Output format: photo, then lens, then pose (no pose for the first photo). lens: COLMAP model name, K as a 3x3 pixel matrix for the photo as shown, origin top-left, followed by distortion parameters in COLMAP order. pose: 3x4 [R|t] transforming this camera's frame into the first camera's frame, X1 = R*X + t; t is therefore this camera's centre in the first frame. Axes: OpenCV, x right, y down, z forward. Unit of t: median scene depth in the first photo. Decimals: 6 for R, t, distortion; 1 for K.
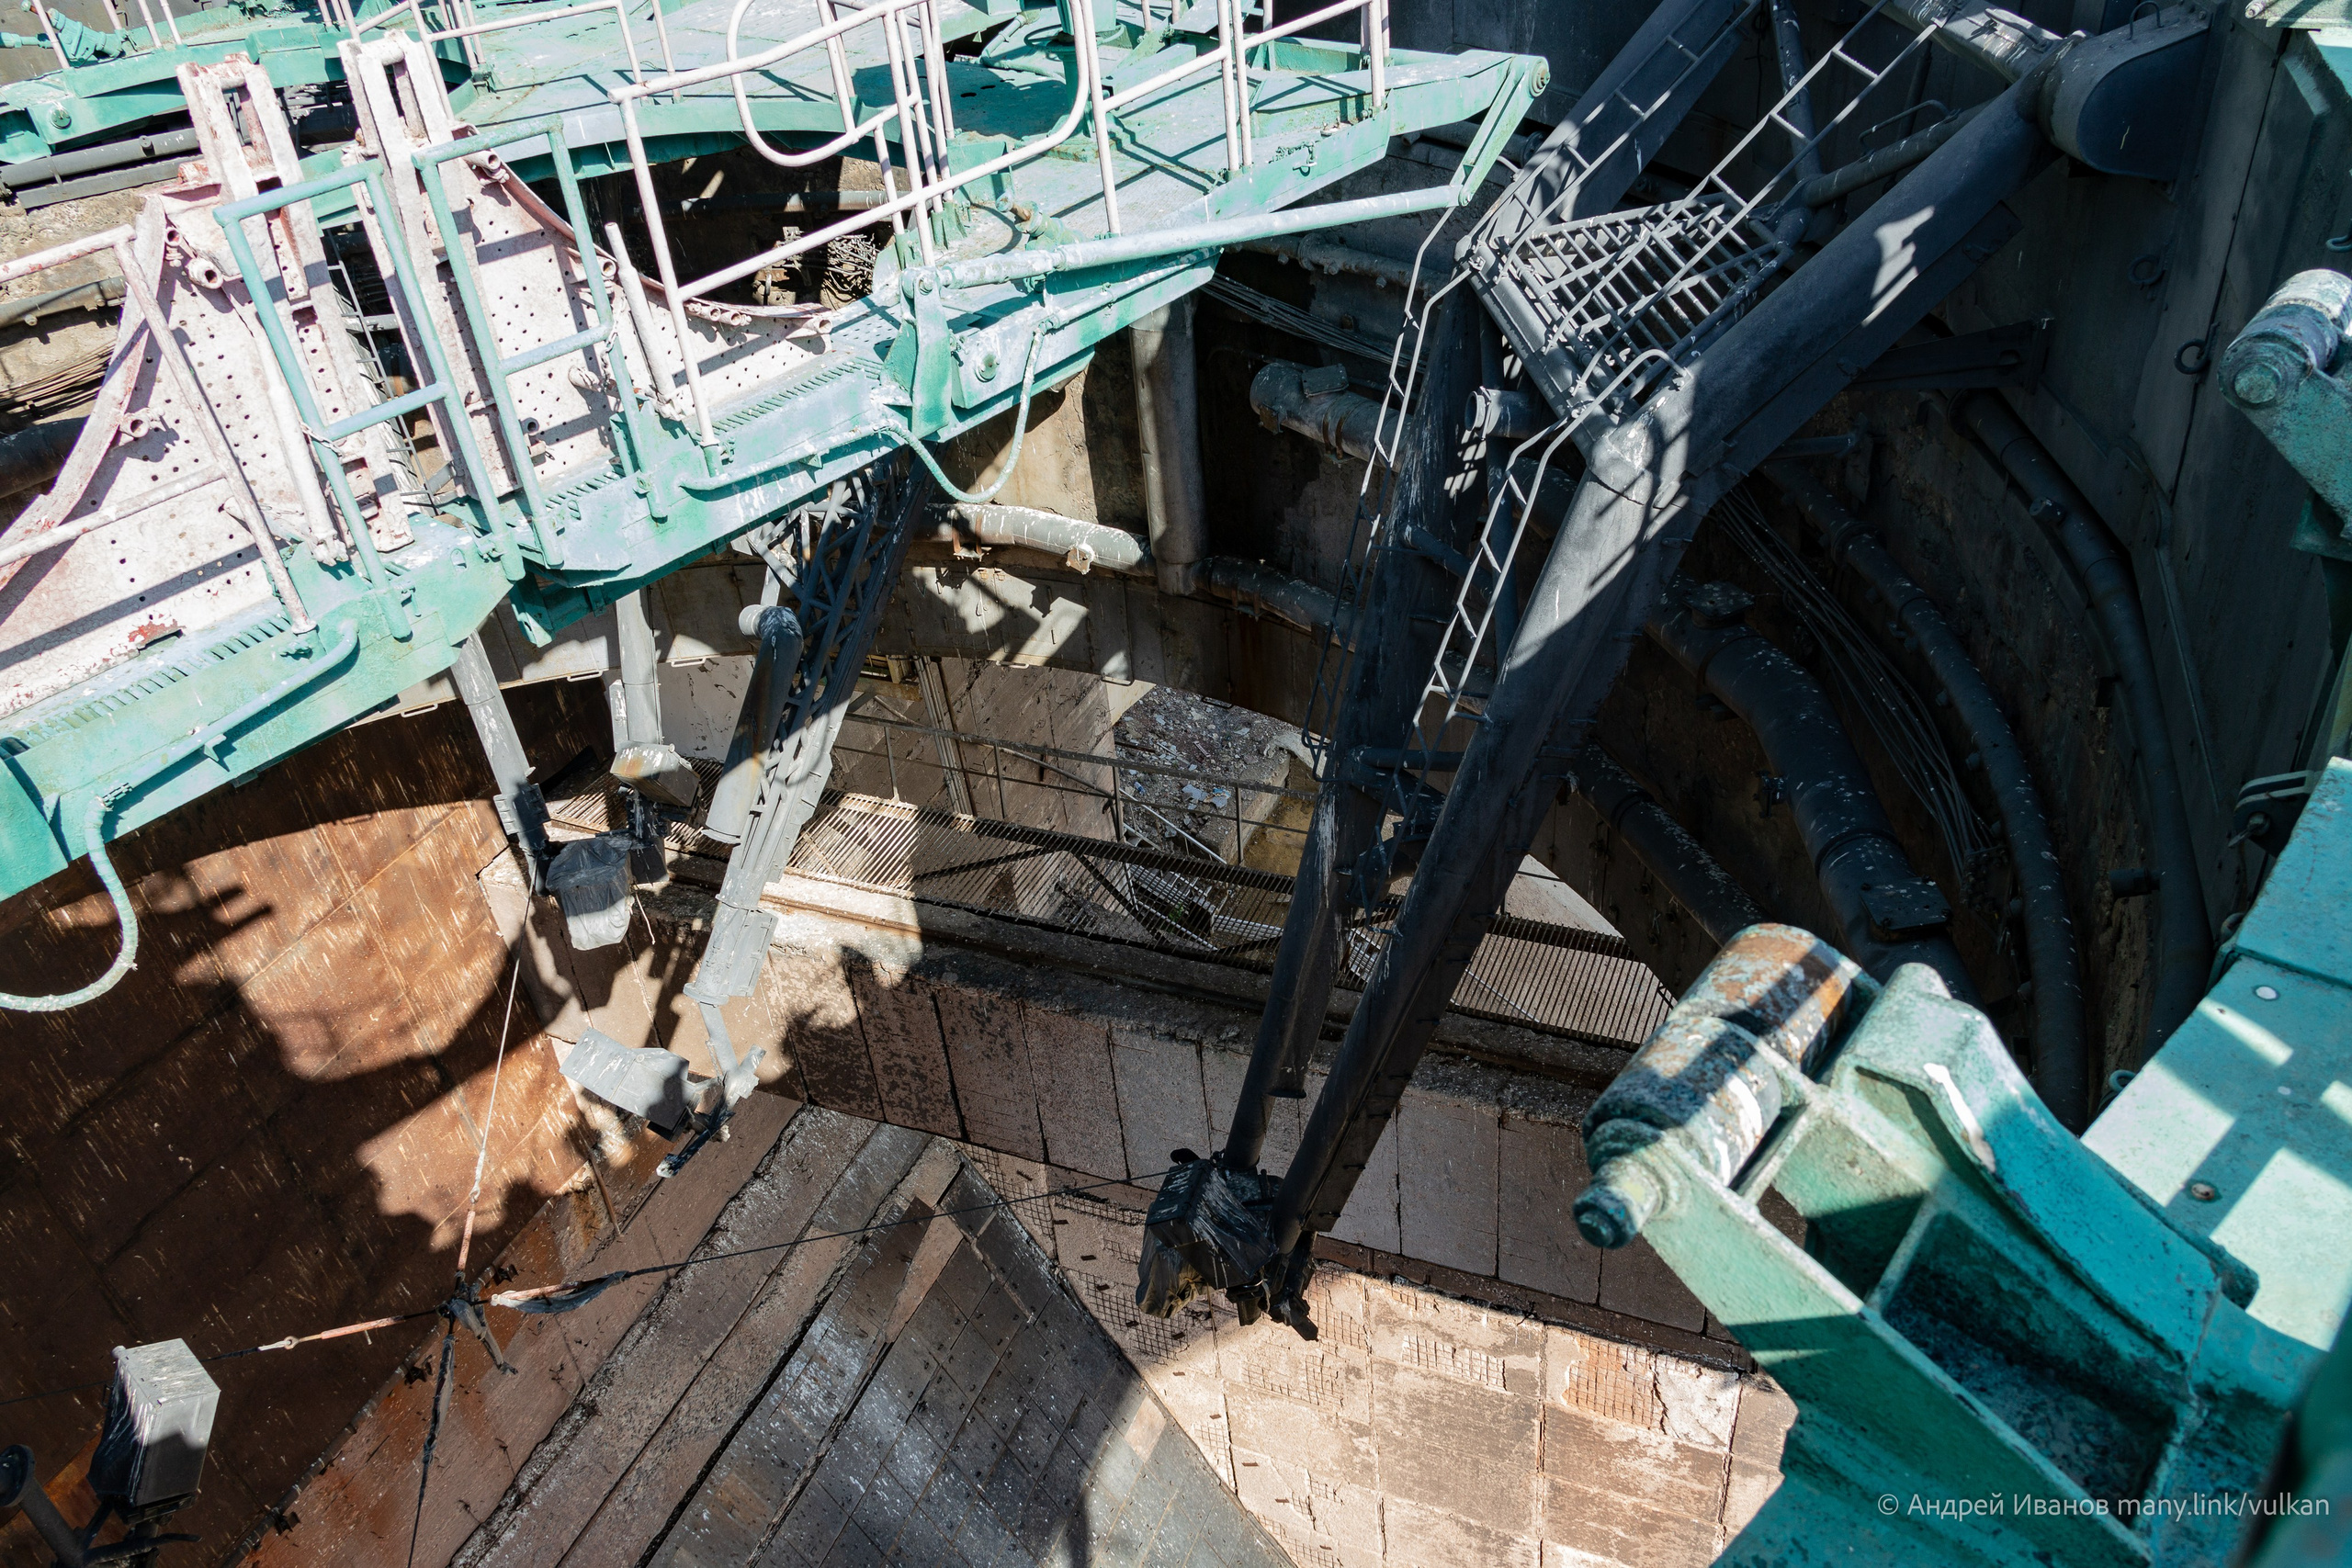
lens RADIAL K [[1824.6, 0, 1176.0], [0, 1824.6, 784.0], [0, 0, 1]] dist [0.033768, 0.000906]
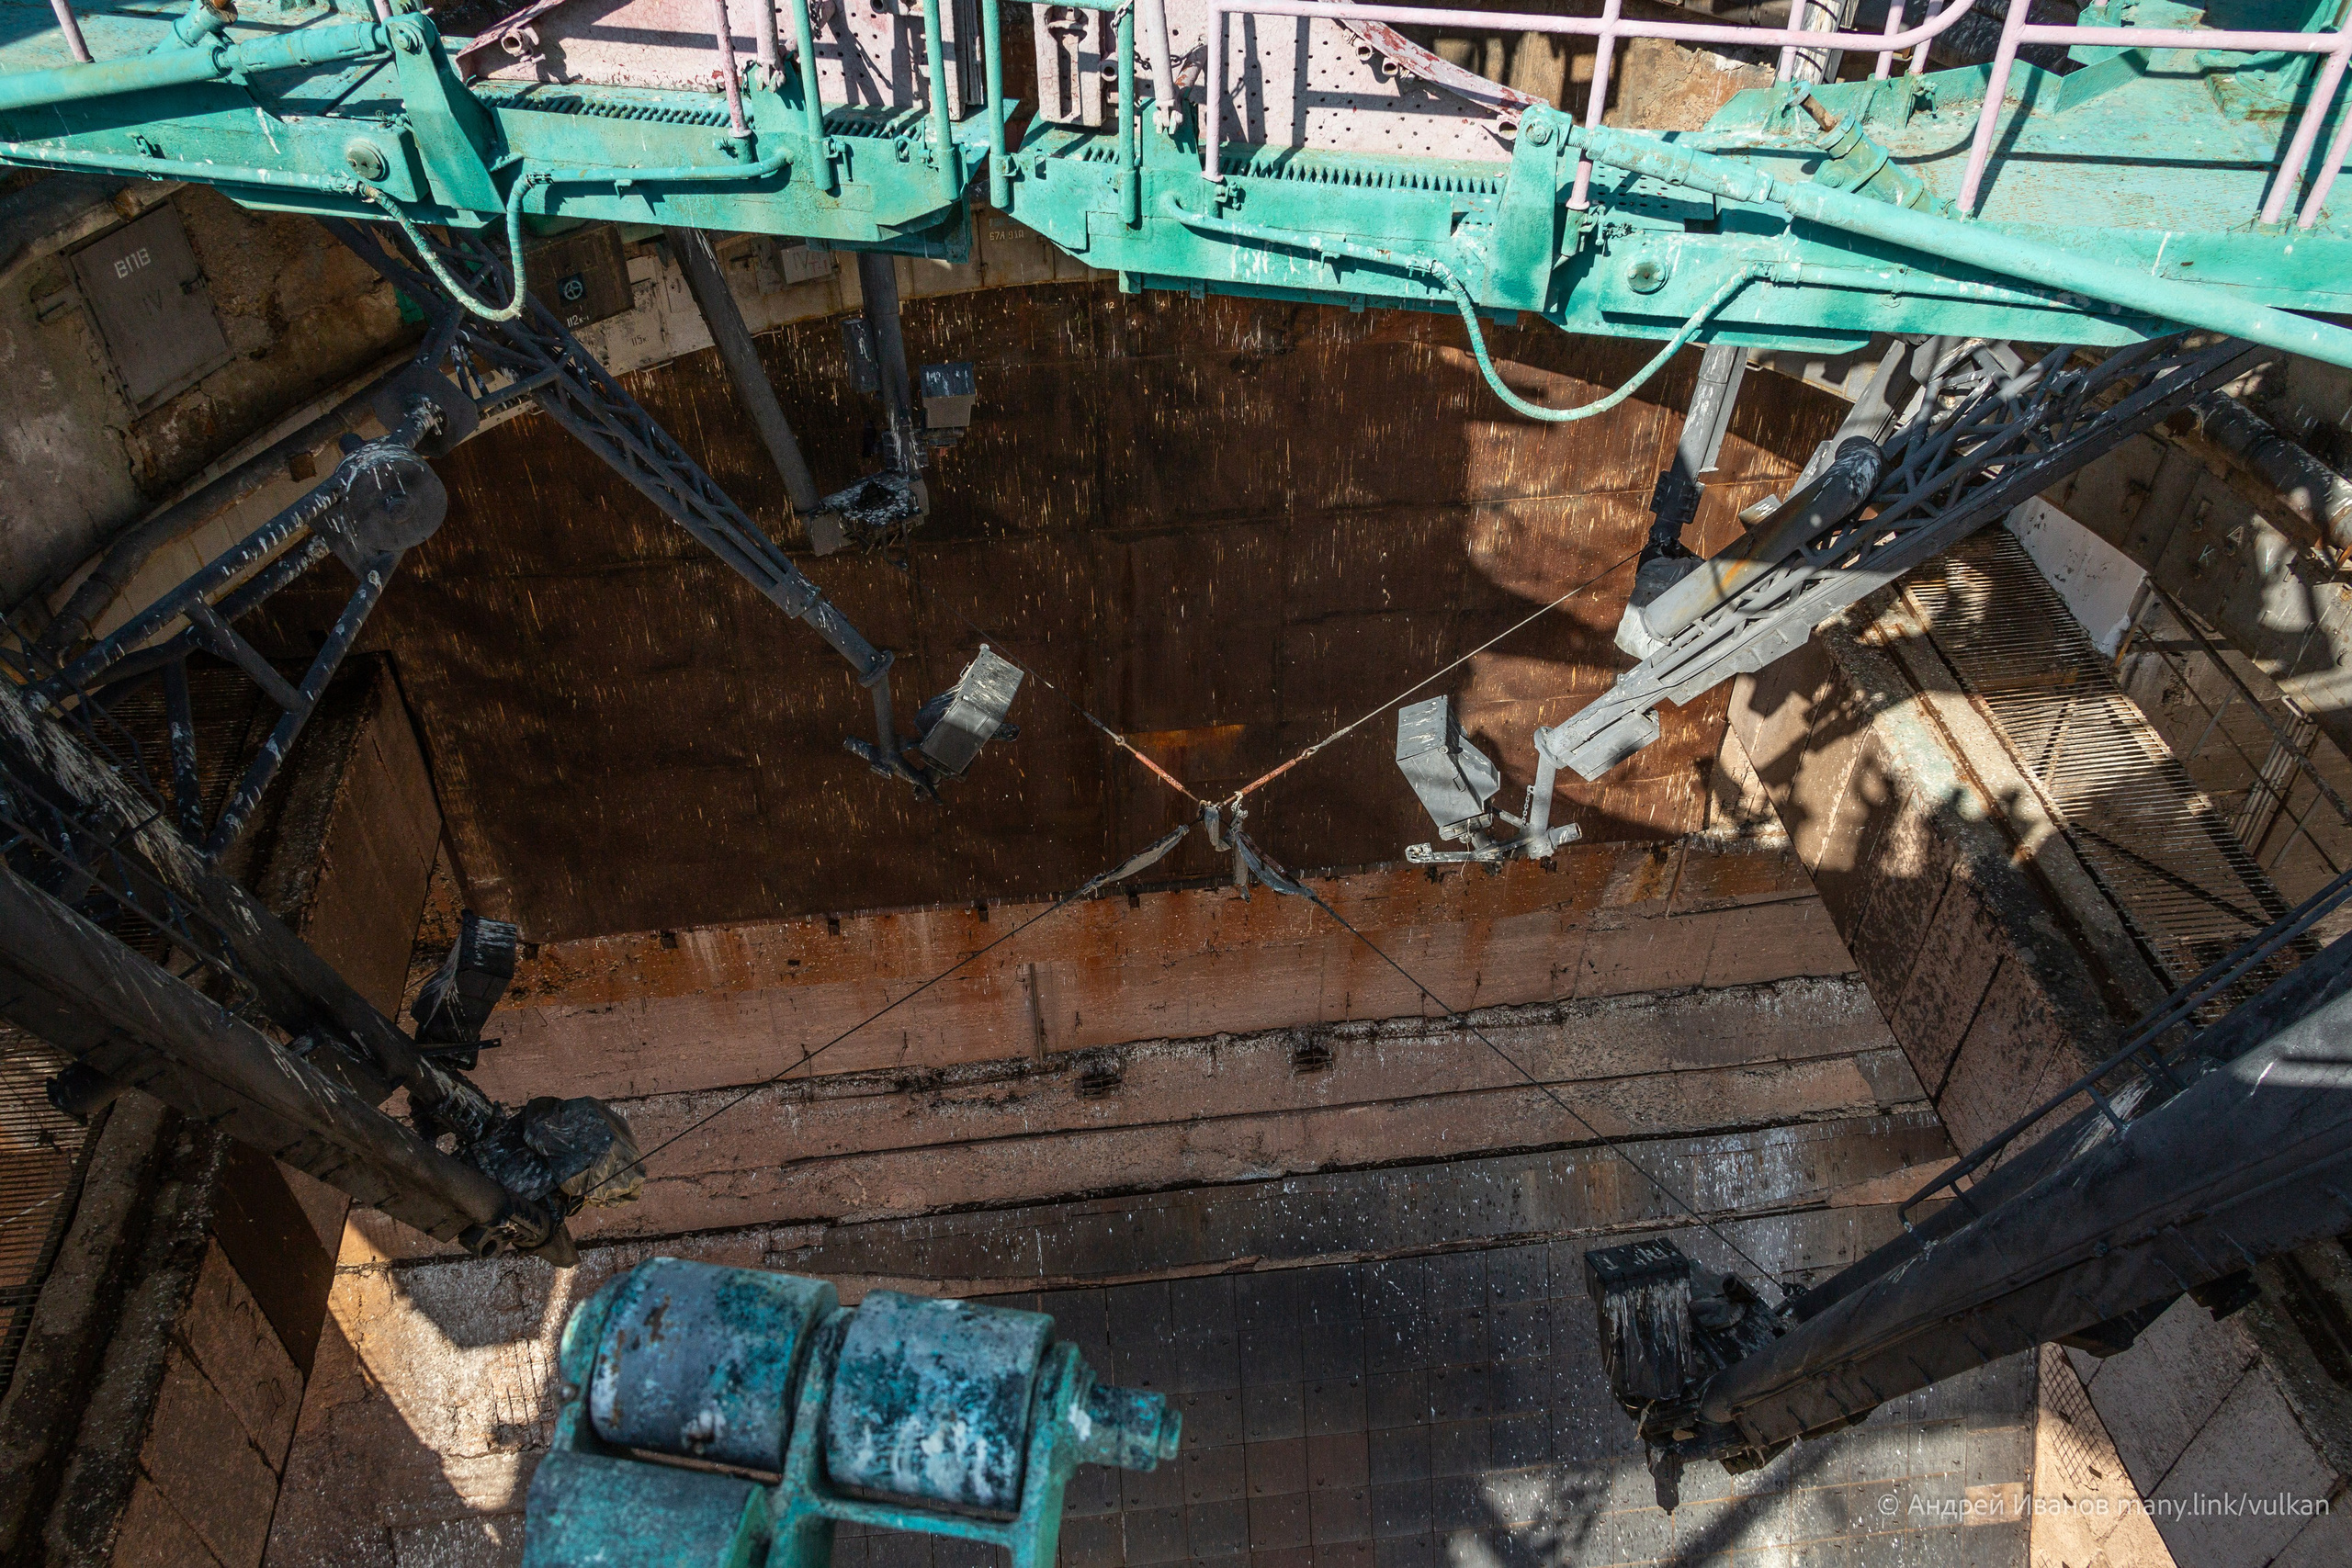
lens RADIAL K [[1824.6, 0, 1176.0], [0, 1824.6, 784.0], [0, 0, 1]] dist [0.033768, 0.000906]
pose [[0.501512, 0.654661, -0.565601, 0.082311], [-0.534963, 0.748453, 0.391960, -0.058427], [0.679927, 0.106003, 0.725577, 0.072774]]
